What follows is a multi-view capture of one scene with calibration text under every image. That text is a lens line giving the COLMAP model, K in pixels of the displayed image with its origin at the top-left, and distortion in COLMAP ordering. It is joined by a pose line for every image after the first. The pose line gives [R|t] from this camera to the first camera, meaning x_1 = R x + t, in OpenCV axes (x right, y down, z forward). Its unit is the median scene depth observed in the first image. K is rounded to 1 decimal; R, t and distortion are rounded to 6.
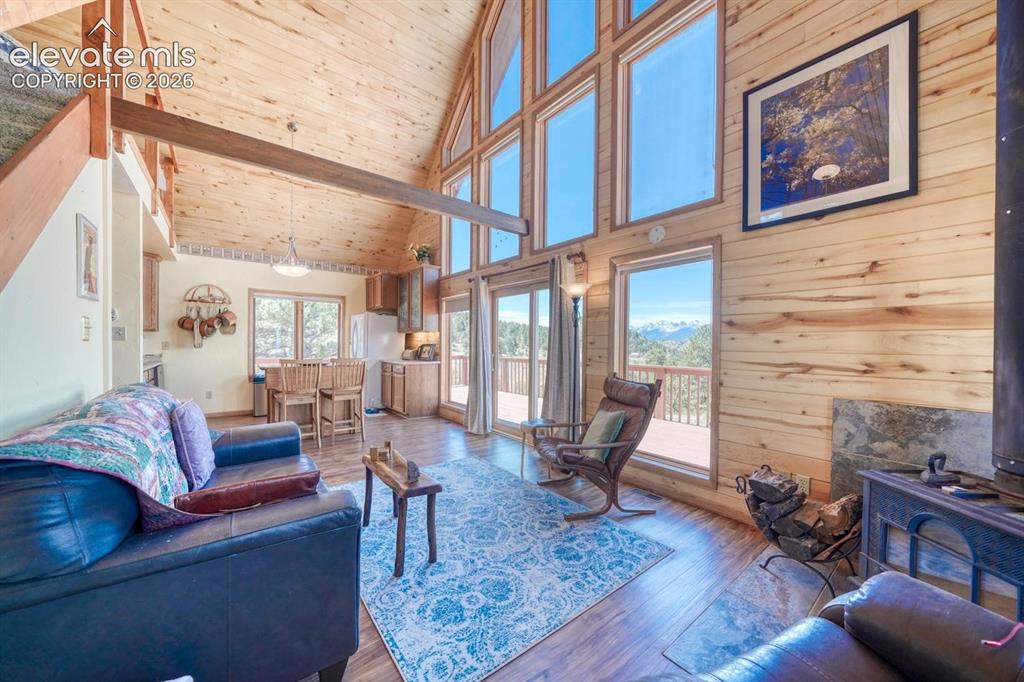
lens RADIAL K [[360.0, 0, 506.0], [0, 360.0, 346.1], [0, 0, 1]] dist [-0.003653, 0.000026]
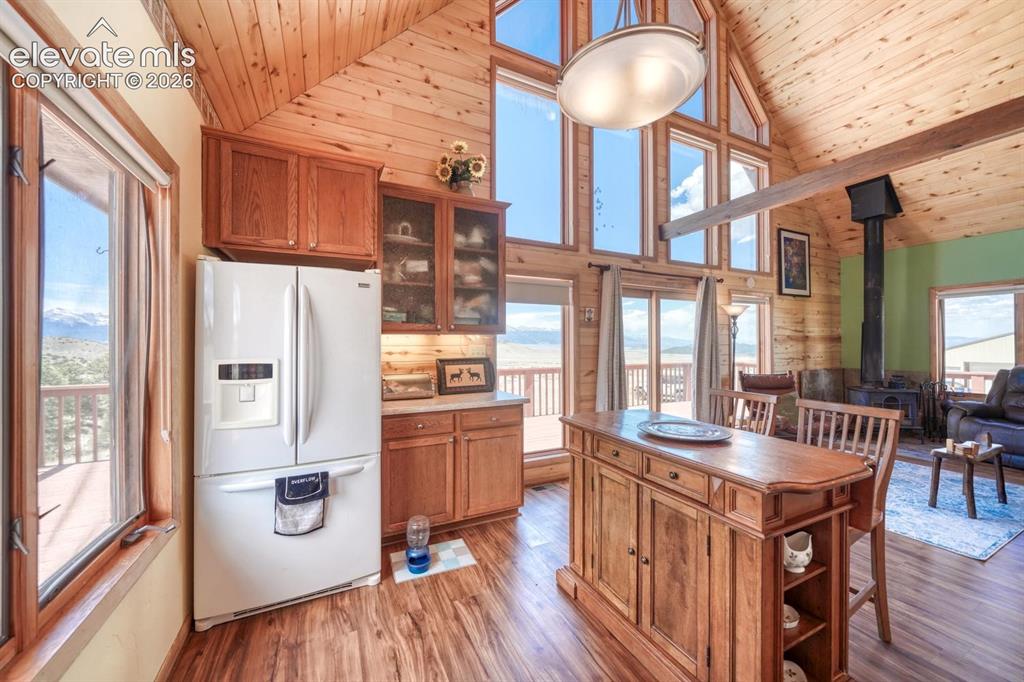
lens RADIAL K [[371.9, 0, 503.0], [0, 371.9, 343.1], [0, 0, 1]] dist [-0.007105, 0.000137]
pose [[0.220667, -0.002554, 0.975346, -0.751276], [0.011670, 0.999932, -0.000021, -0.028669], [-0.975279, 0.011387, 0.220681, 0.897754]]
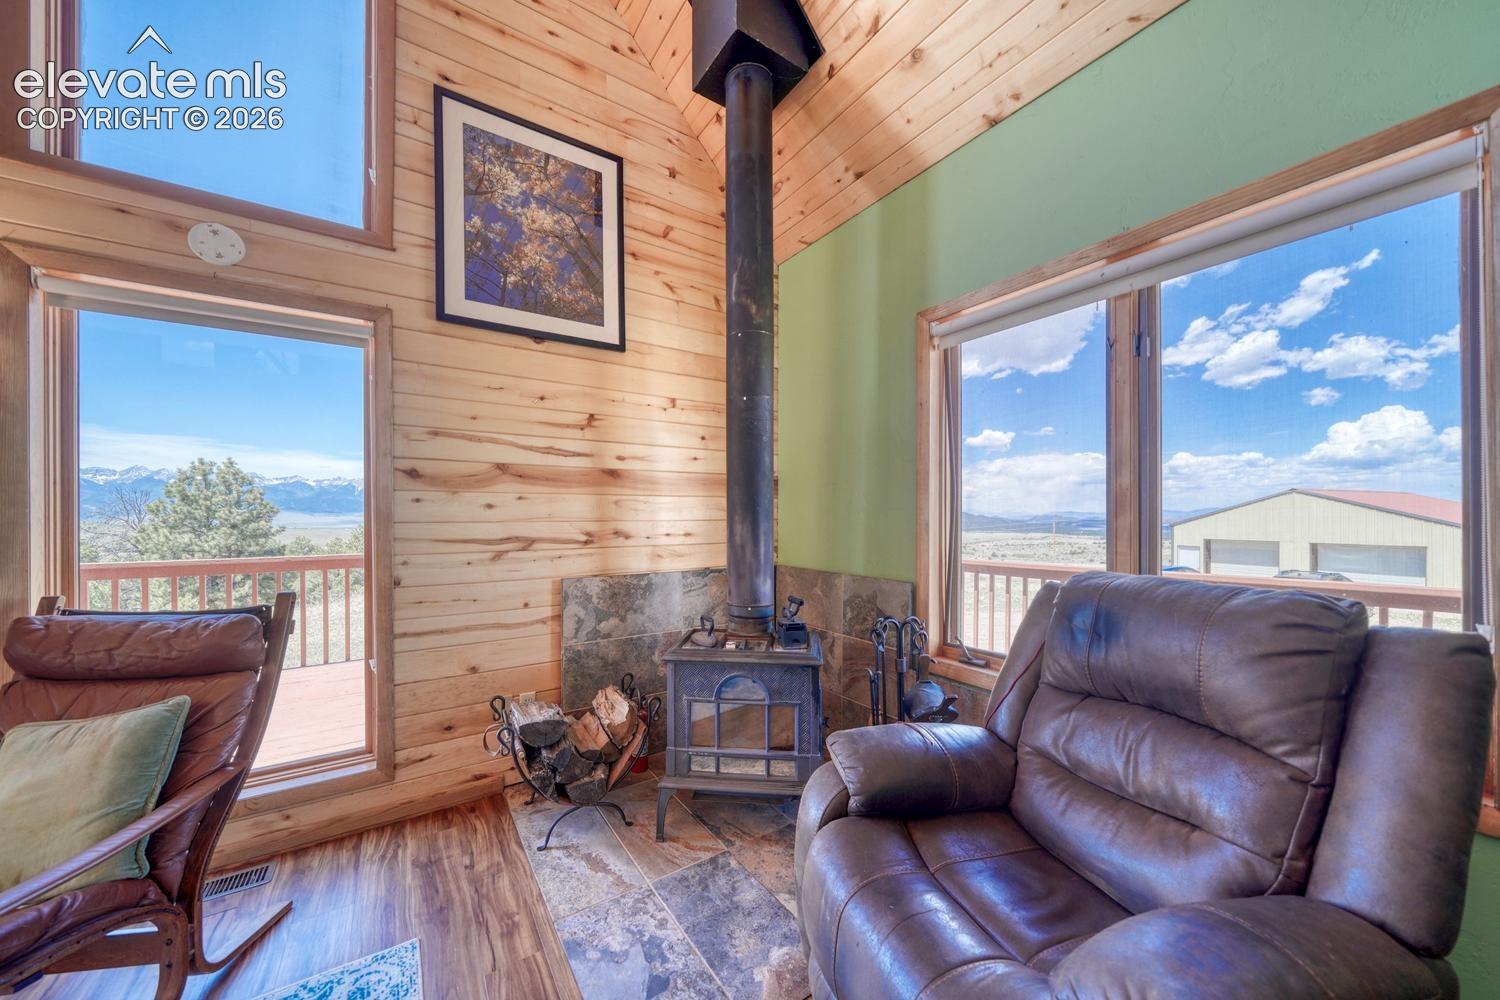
lens RADIAL K [[527.4, 0, 742.4], [0, 527.4, 510.1], [0, 0, 1]] dist [-0.003653, 0.000026]
pose [[0.086114, -0.004246, 0.996276, -0.065843], [0.008196, 0.999960, 0.003553, -0.004092], [-0.996252, 0.007860, 0.086145, 0.186750]]
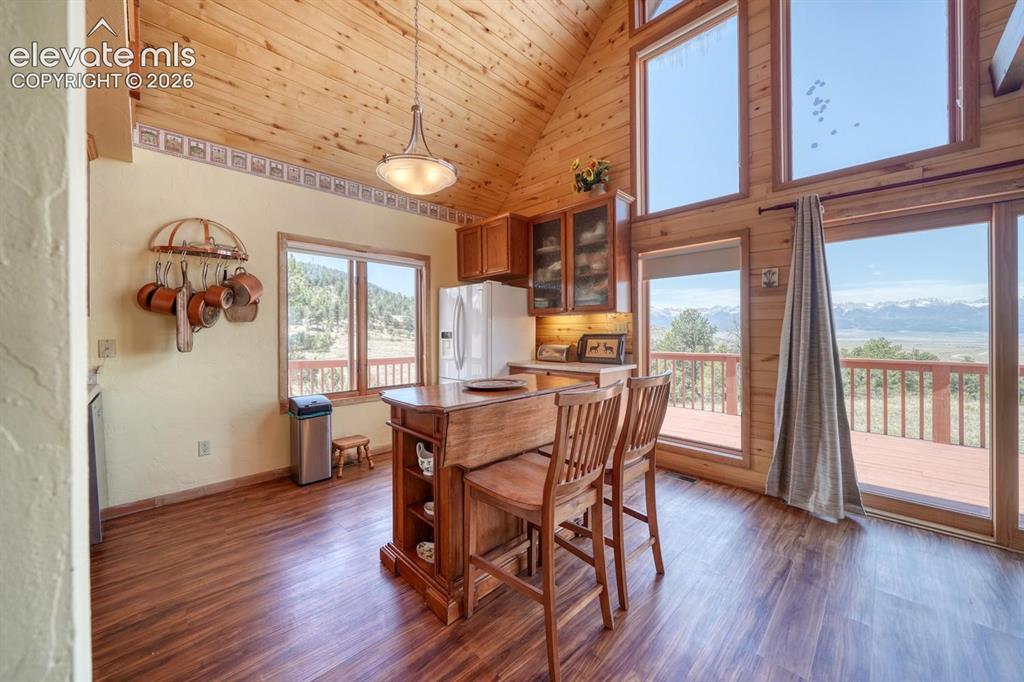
lens RADIAL K [[371.9, 0, 506.8], [0, 371.9, 333.0], [0, 0, 1]] dist [-0.007105, 0.000137]
pose [[0.993401, -0.016625, 0.113477, -0.470346], [0.017017, 0.999852, -0.002491, -0.009884], [-0.113419, 0.004405, 0.993537, 0.451702]]
